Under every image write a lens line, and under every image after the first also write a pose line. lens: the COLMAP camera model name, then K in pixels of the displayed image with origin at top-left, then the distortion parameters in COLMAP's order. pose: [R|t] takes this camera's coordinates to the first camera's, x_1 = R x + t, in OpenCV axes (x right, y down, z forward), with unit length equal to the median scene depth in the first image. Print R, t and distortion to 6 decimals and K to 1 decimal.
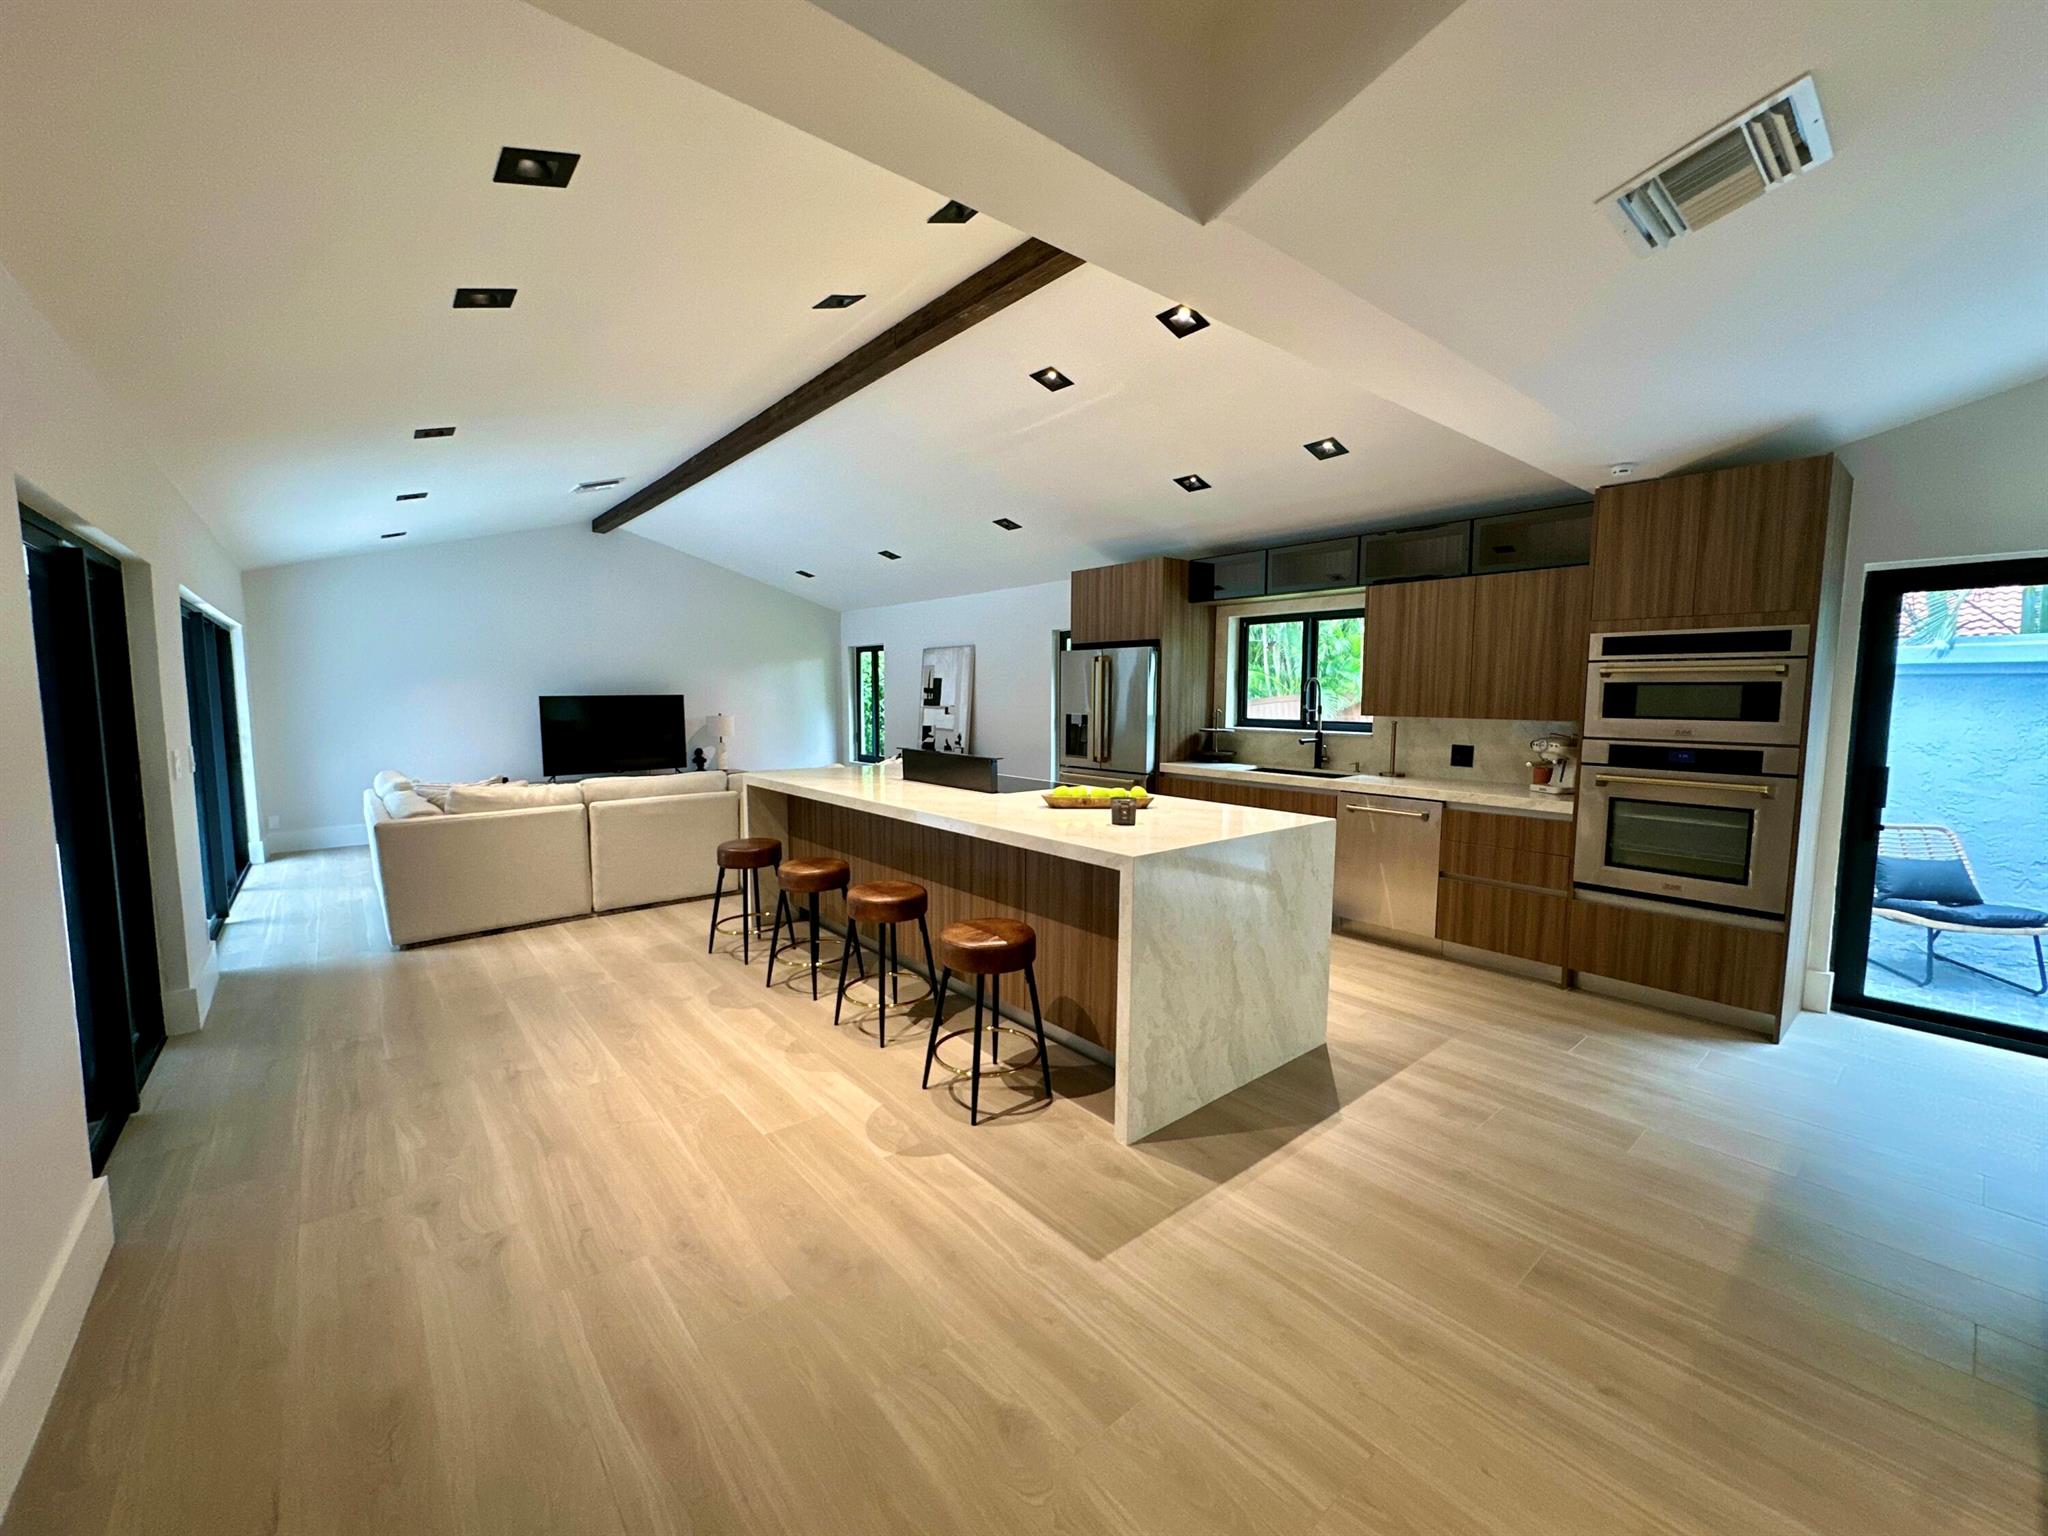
lens RADIAL K [[816.9, 0, 1018.6], [0, 816.9, 765.6], [0, 0, 1]] dist [-0.005982, 0.000852]
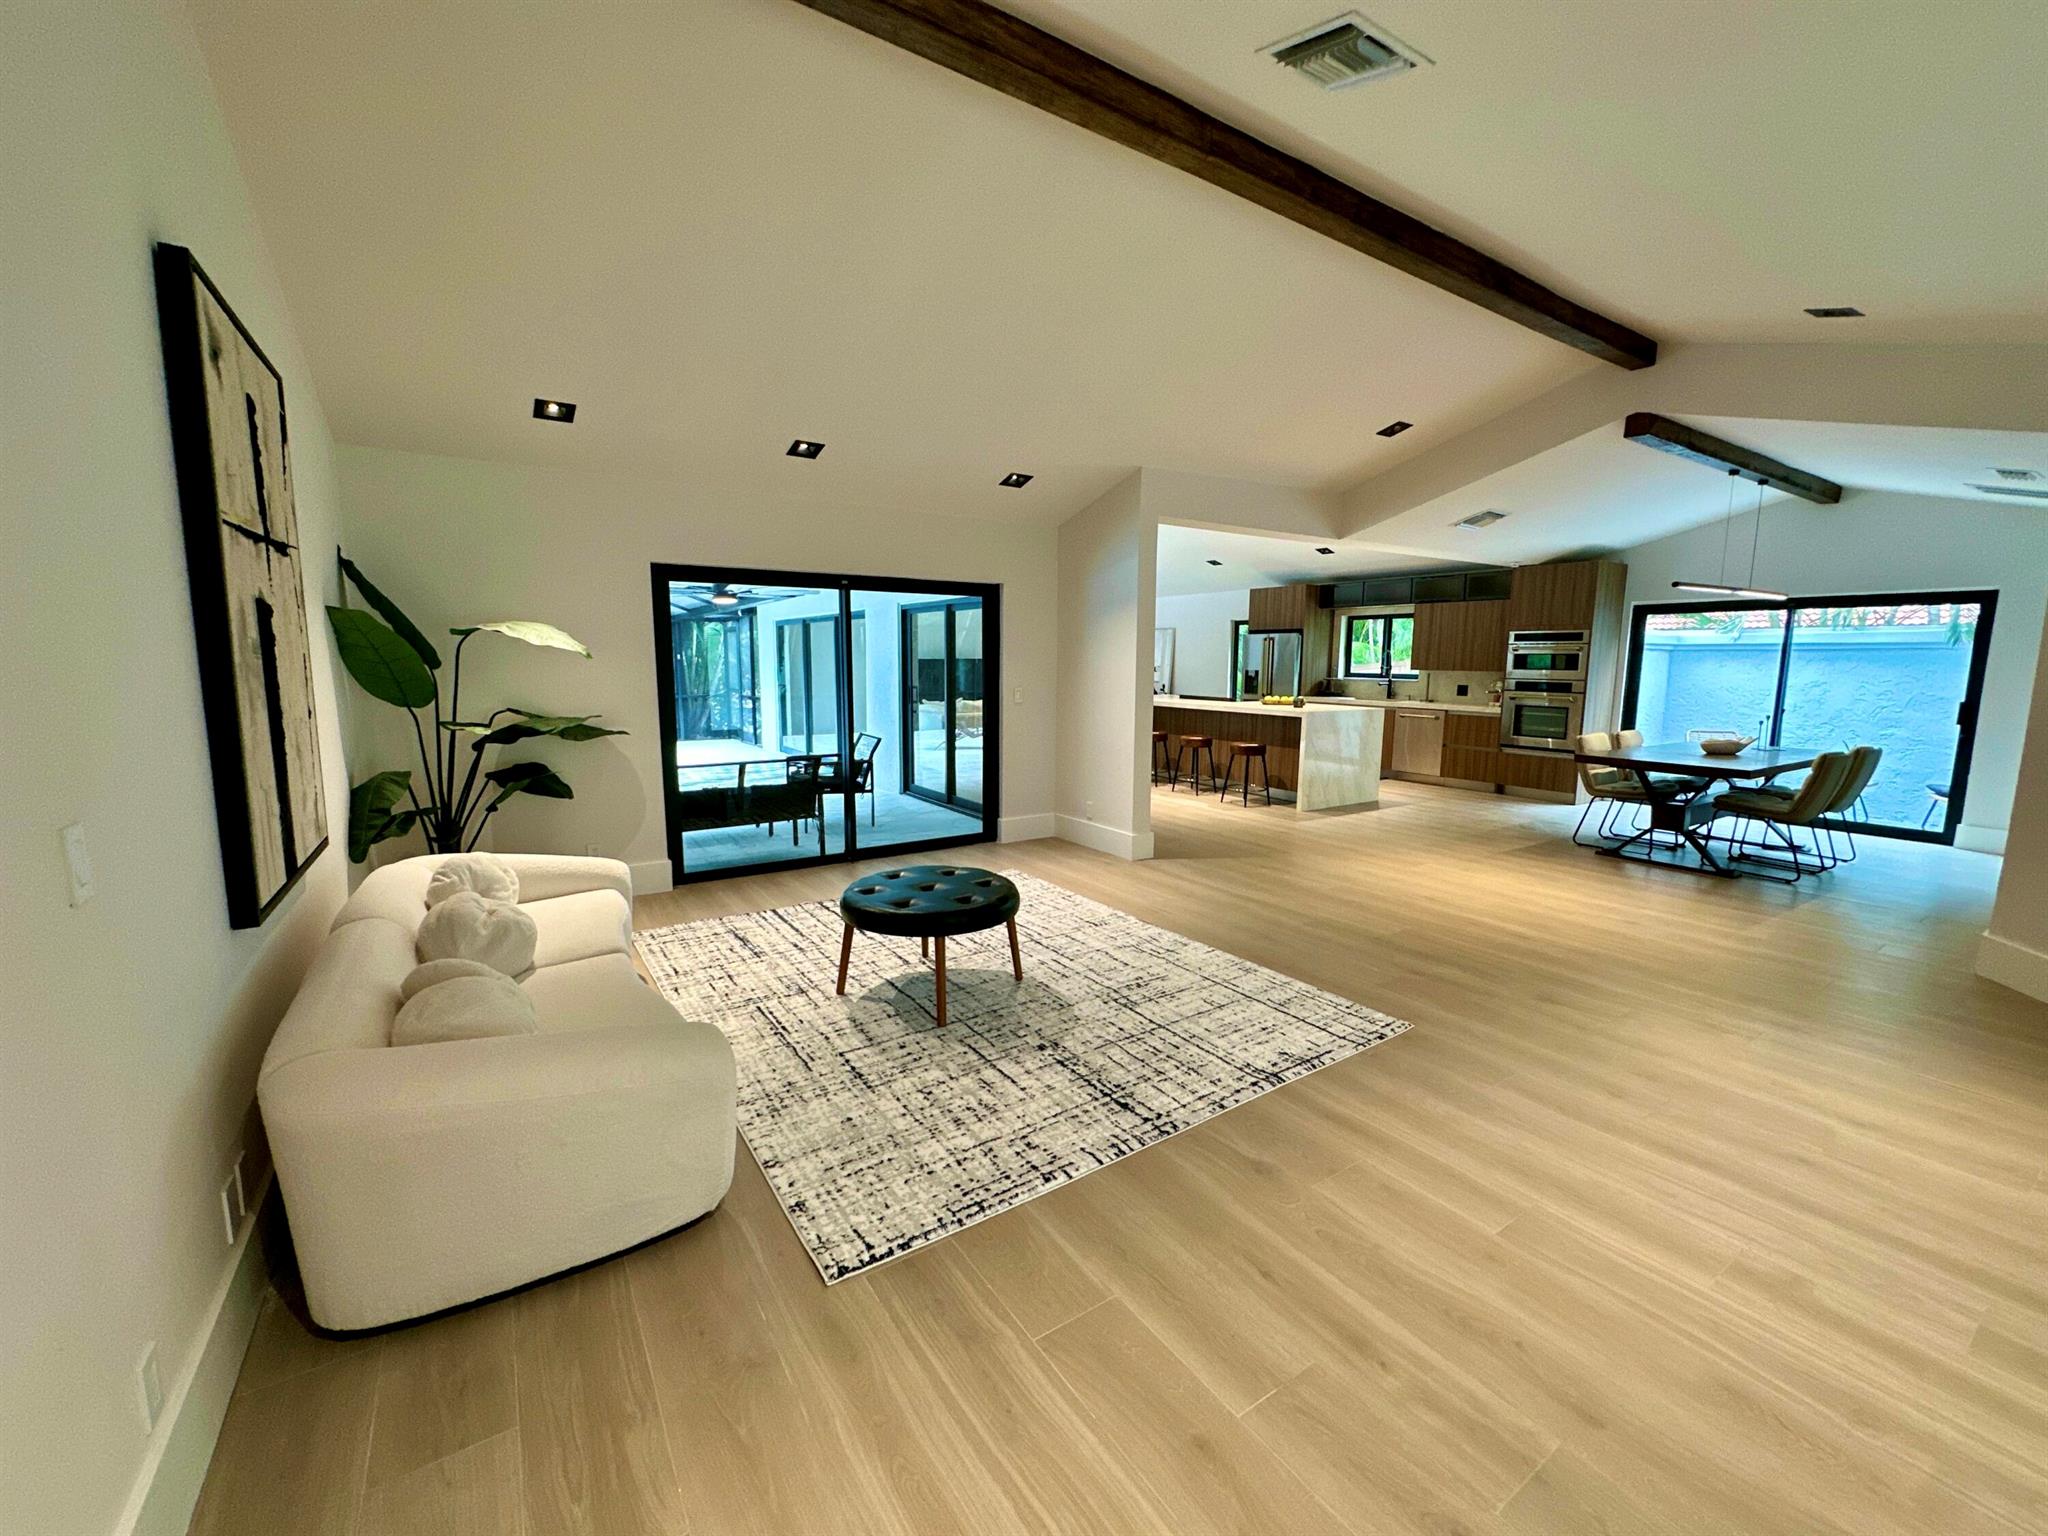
lens RADIAL K [[816.9, 0, 1021.8], [0, 816.9, 767.2], [0, 0, 1]] dist [-0.005982, 0.000852]
pose [[0.993461, 0.019568, -0.112481, -0.292061], [-0.014836, 0.998975, 0.042756, 0.105550], [0.113202, -0.040807, 0.992734, -1.095581]]
